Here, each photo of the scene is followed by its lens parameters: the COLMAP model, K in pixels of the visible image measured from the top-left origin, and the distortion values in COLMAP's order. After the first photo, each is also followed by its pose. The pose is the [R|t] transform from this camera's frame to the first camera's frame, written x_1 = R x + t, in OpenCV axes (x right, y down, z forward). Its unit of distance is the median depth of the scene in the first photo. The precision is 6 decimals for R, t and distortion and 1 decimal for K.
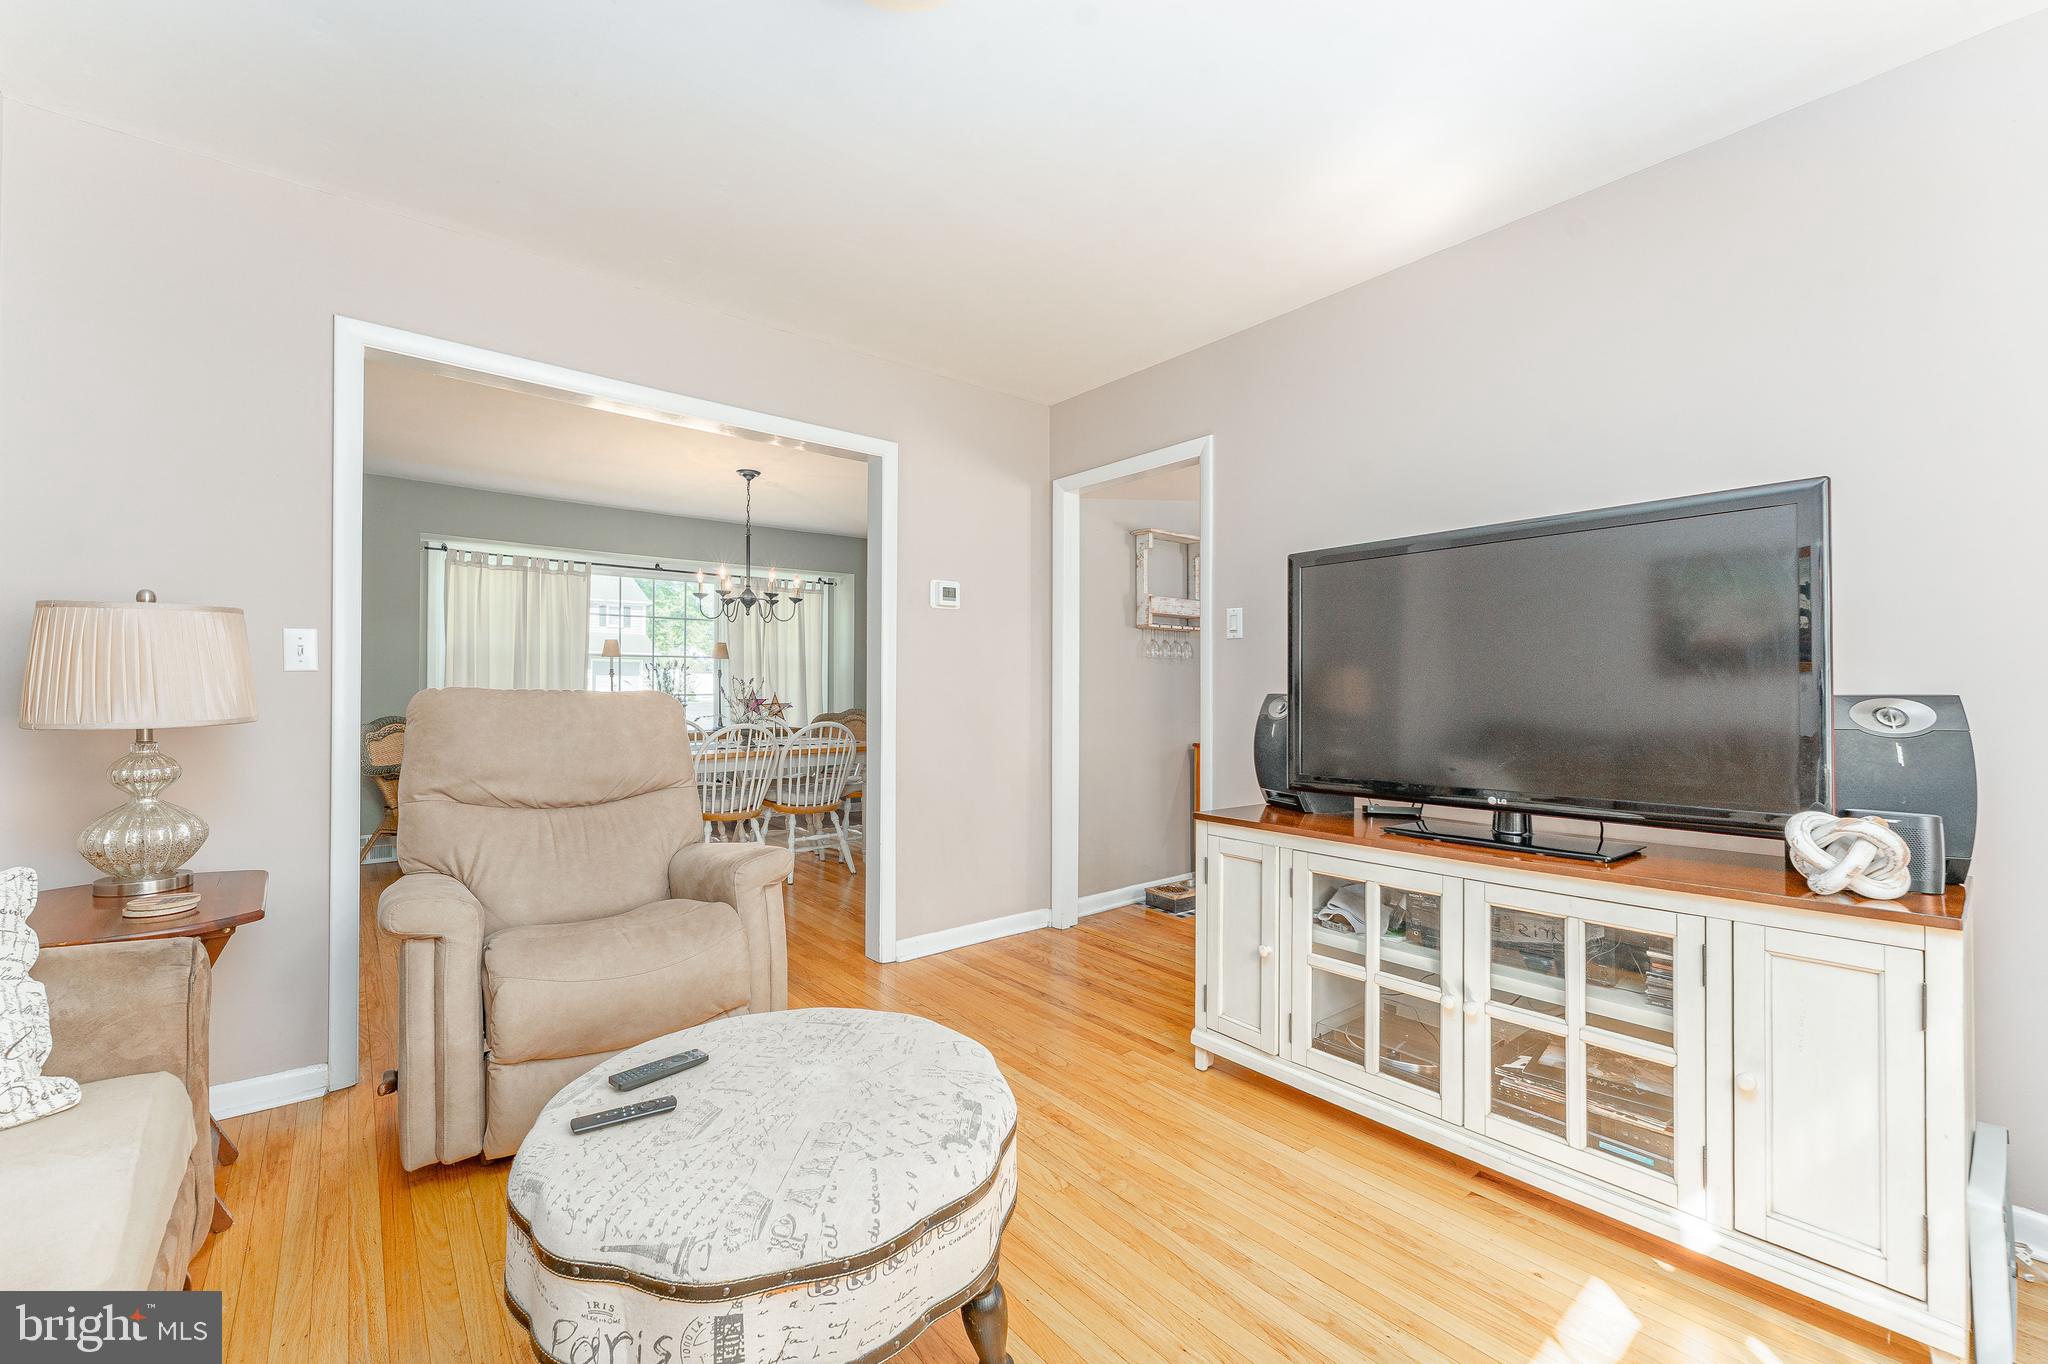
lens RADIAL K [[826.2, 0, 1029.8], [0, 826.2, 683.5], [0, 0, 1]] dist [-0.001148, -0.000578]
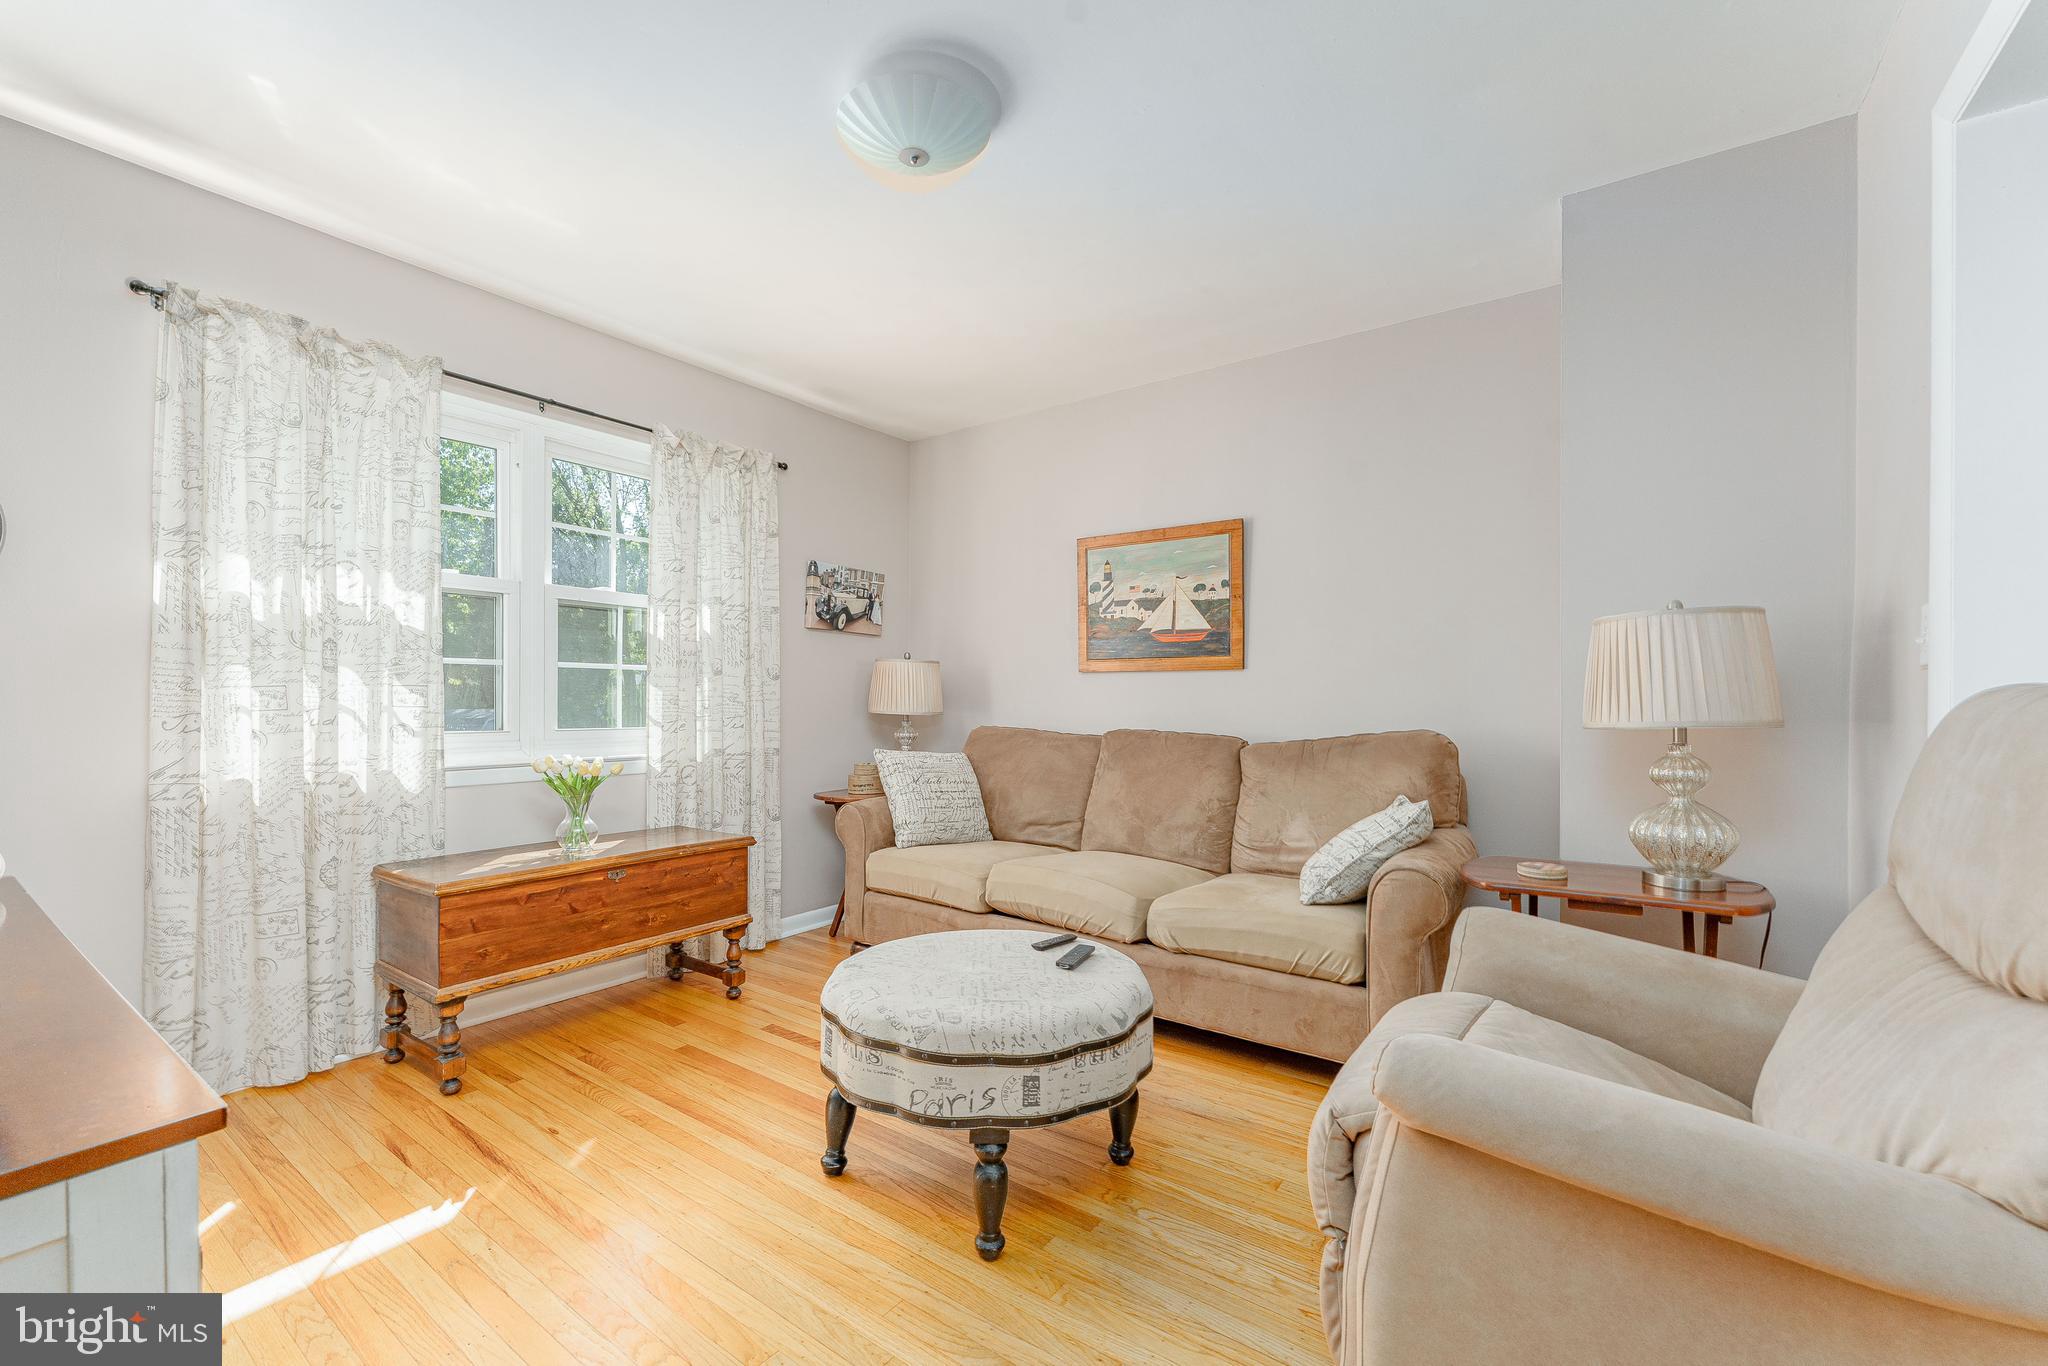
lens RADIAL K [[826.2, 0, 1005.5], [0, 826.2, 694.8], [0, 0, 1]] dist [-0.001148, -0.000578]
pose [[-0.962207, -0.003927, -0.272292, 0.041045], [0.000262, 0.999882, -0.015344, 0.017072], [0.272320, -0.014835, -0.962092, 1.367952]]
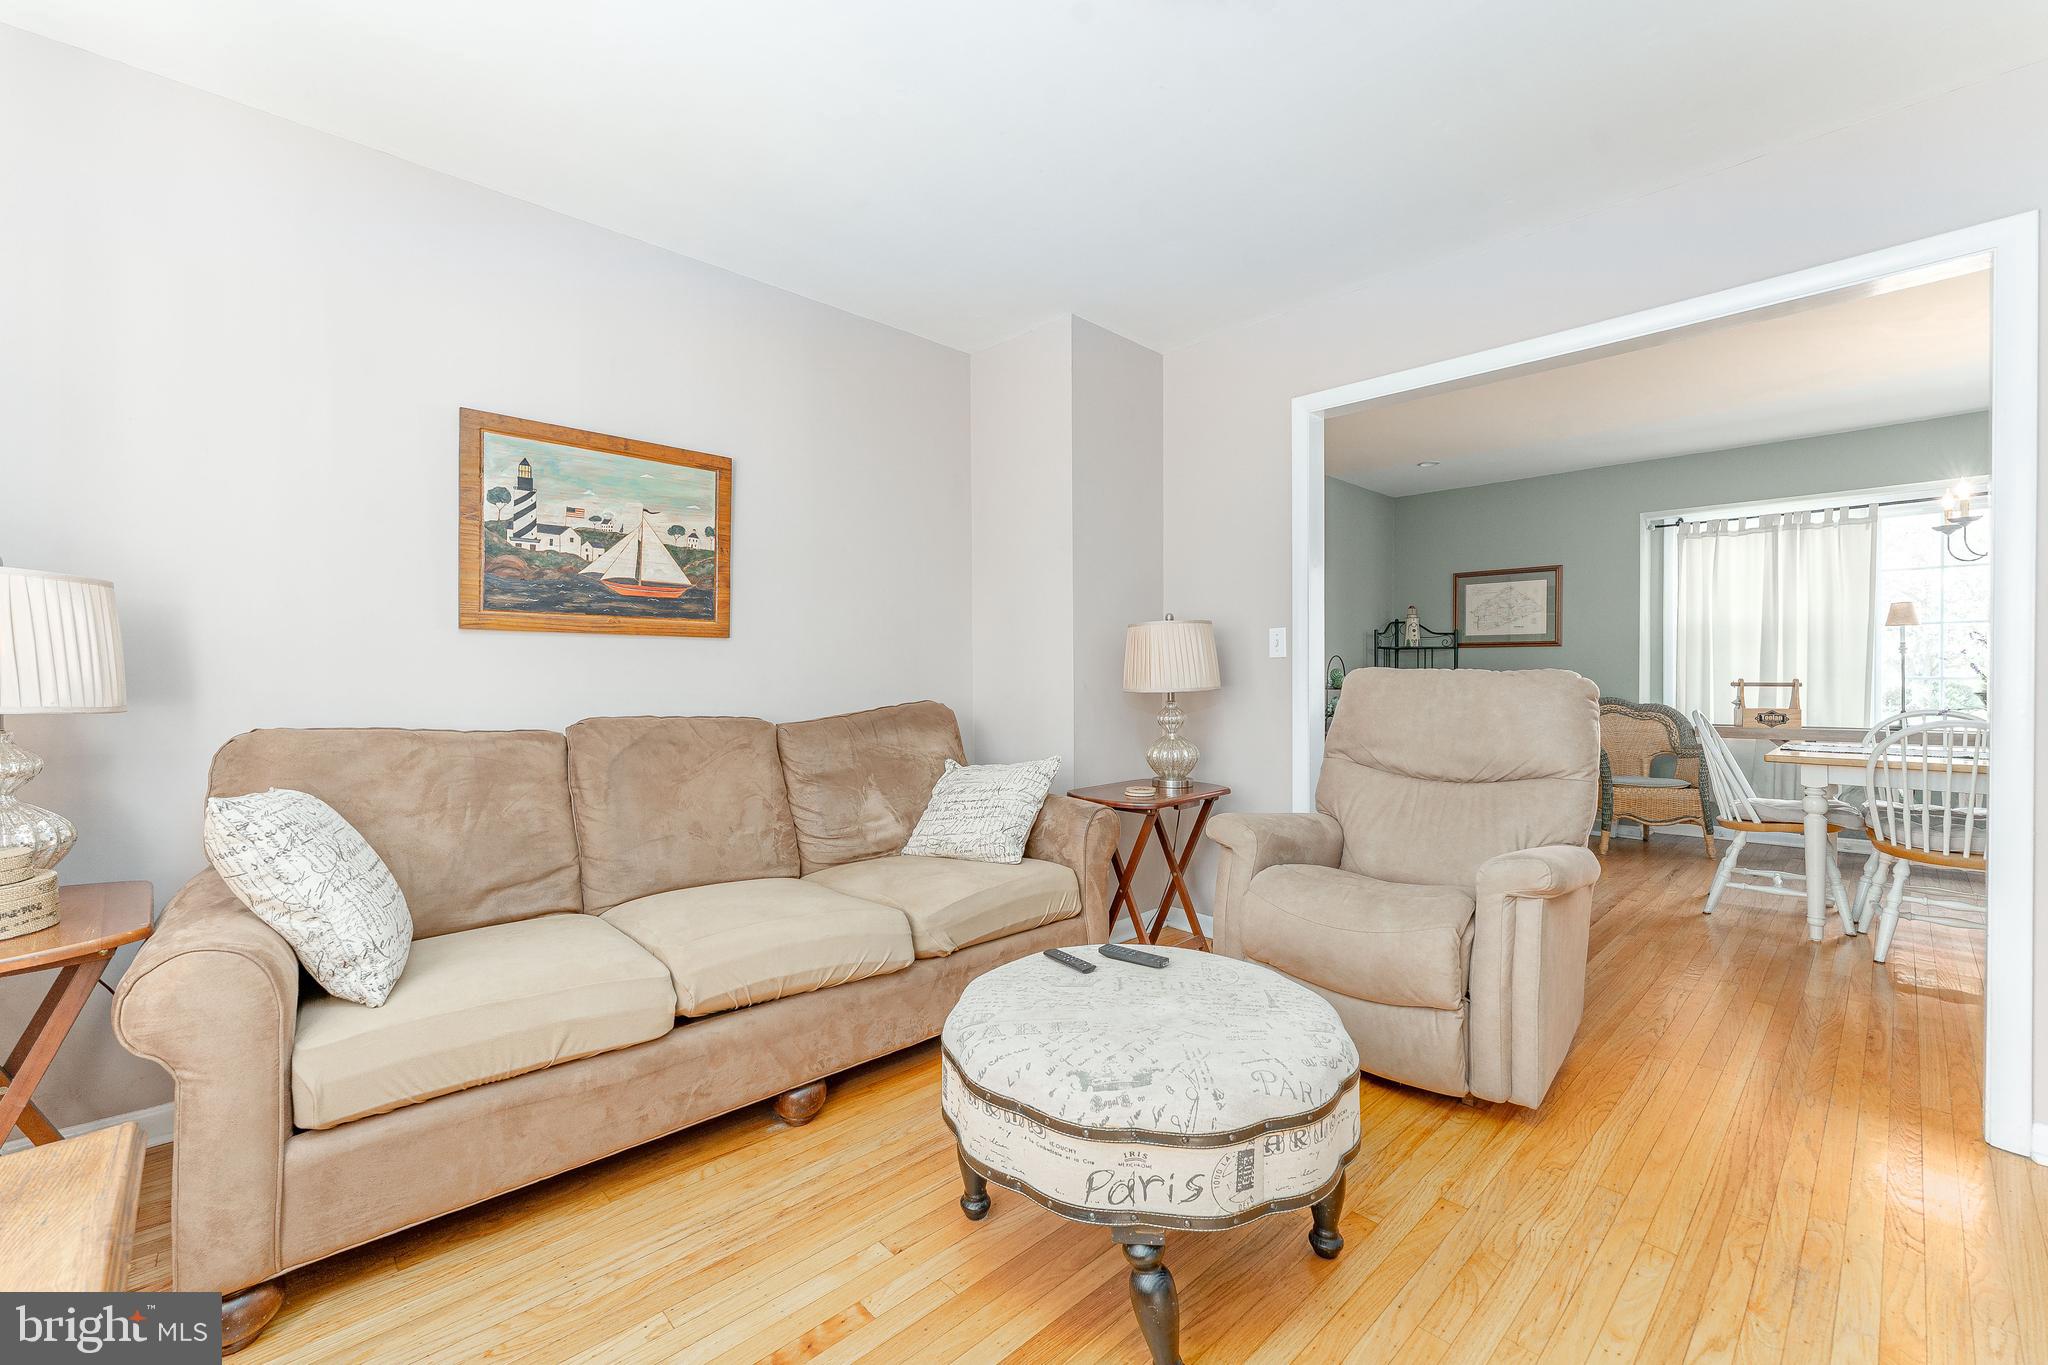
lens RADIAL K [[826.2, 0, 1017.4], [0, 826.2, 685.5], [0, 0, 1]] dist [-0.001148, -0.000578]
pose [[0.073951, 0.011355, -0.997197, 0.490815], [0.011689, 0.999857, 0.012252, 0.009907], [0.997193, -0.012562, 0.073807, 0.418656]]
